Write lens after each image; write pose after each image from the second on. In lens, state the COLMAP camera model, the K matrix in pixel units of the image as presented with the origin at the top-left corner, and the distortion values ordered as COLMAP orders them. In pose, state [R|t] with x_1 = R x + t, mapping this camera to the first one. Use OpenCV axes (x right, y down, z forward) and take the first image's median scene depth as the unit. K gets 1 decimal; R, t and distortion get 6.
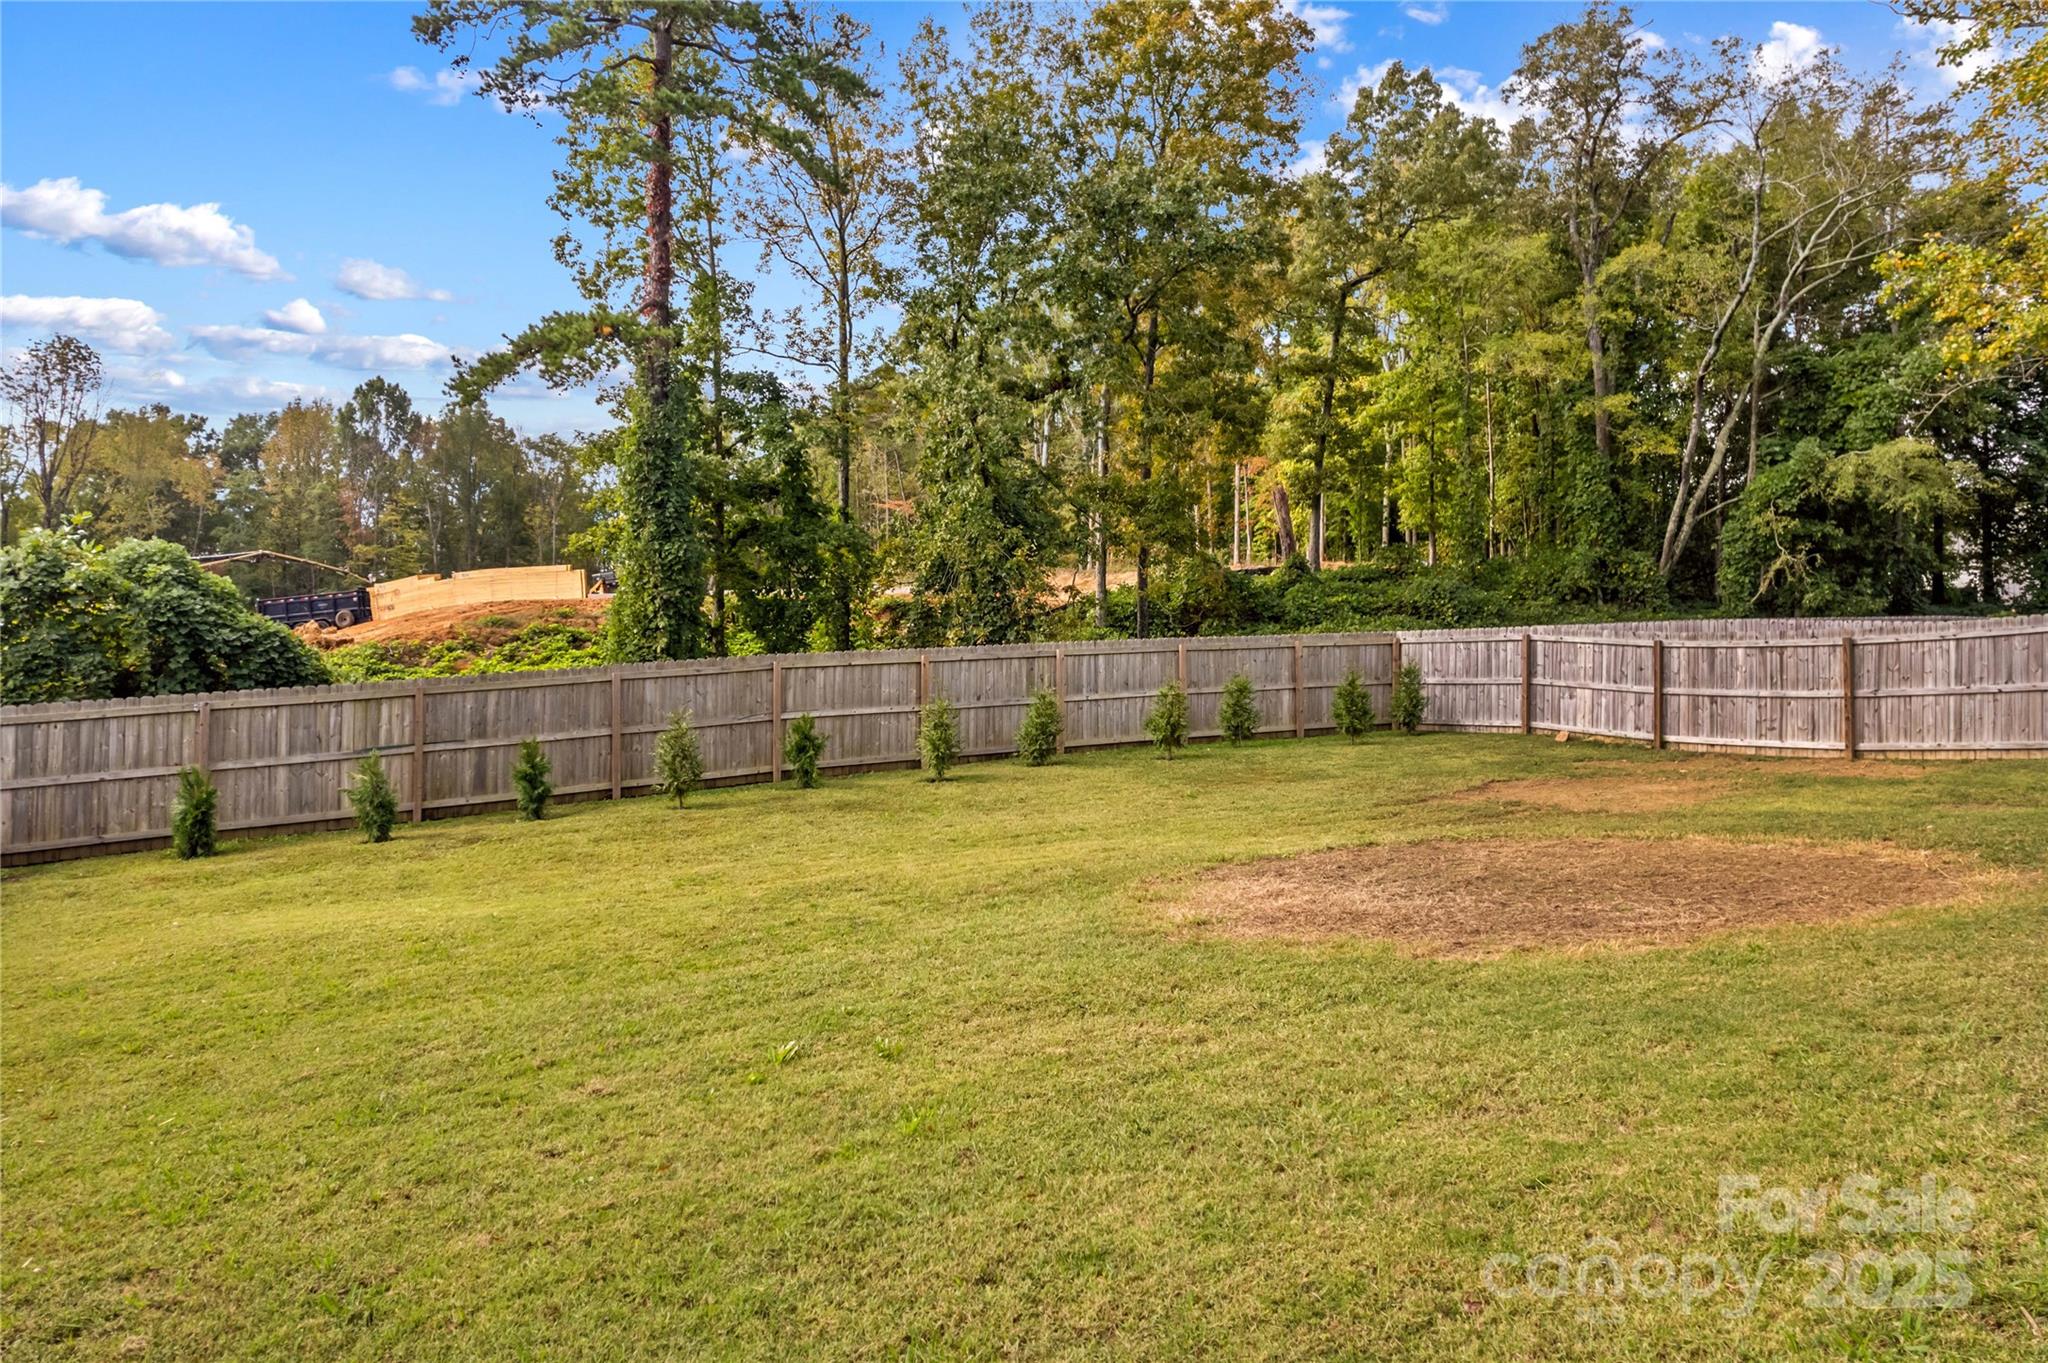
lens RADIAL K [[1325.5, 0, 1021.6], [0, 1325.5, 668.5], [0, 0, 1]] dist [-0.087849, 0.071267]
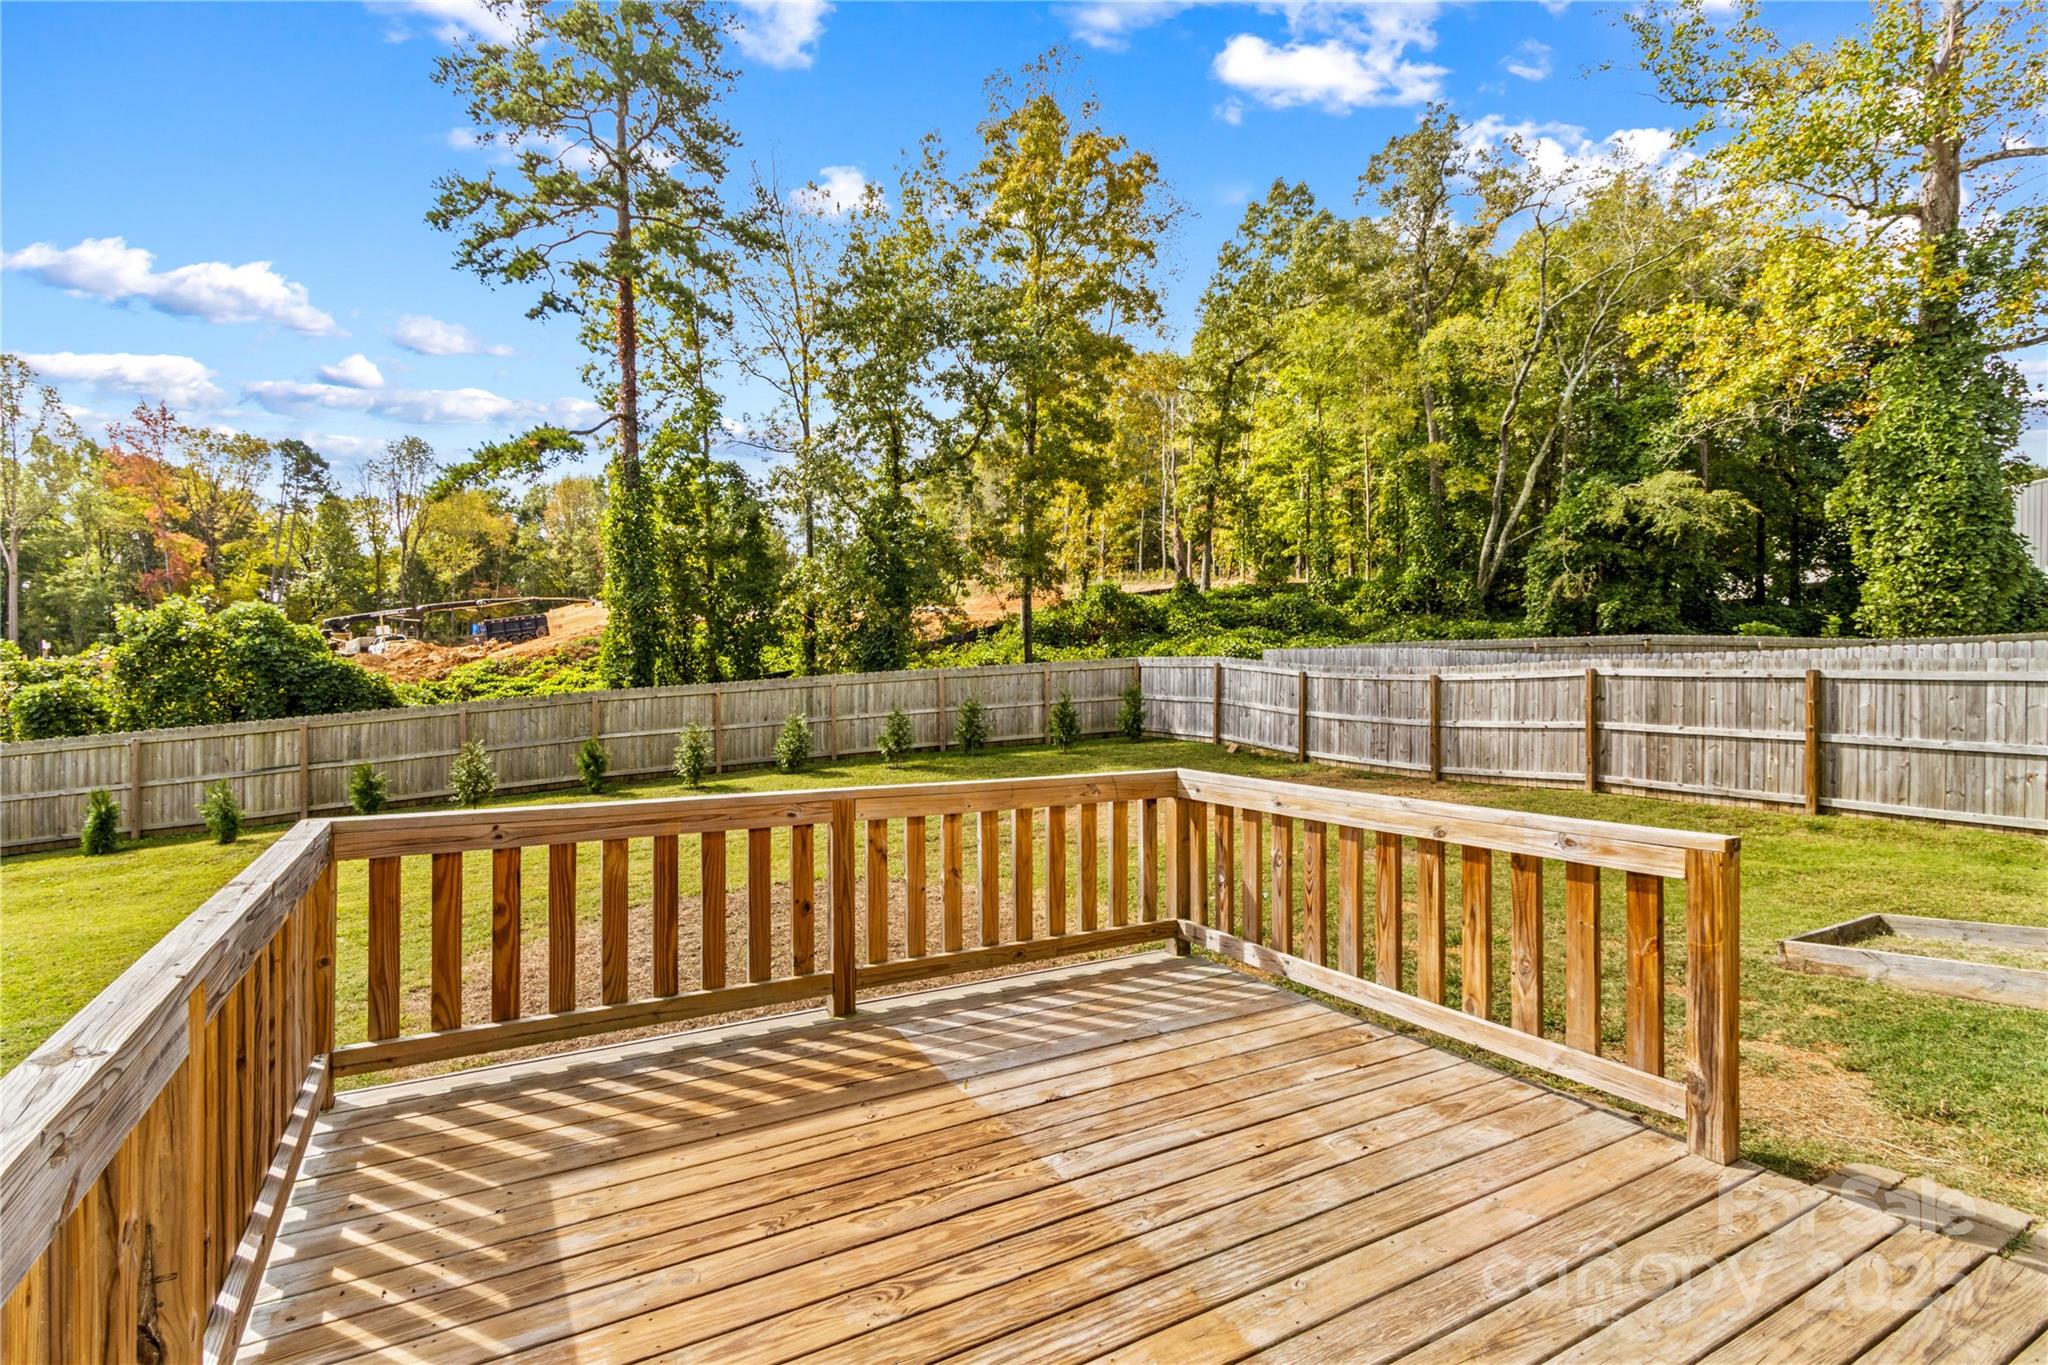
lens RADIAL K [[947.7, 0, 972.6], [0, 947.7, 676.2], [0, 0, 1]] dist [0.004007, -0.000725]
pose [[0.988721, -0.007564, -0.149576, 0.203441], [0.012031, 0.999508, 0.028977, -0.029335], [0.149283, -0.030450, 0.988326, 0.060687]]
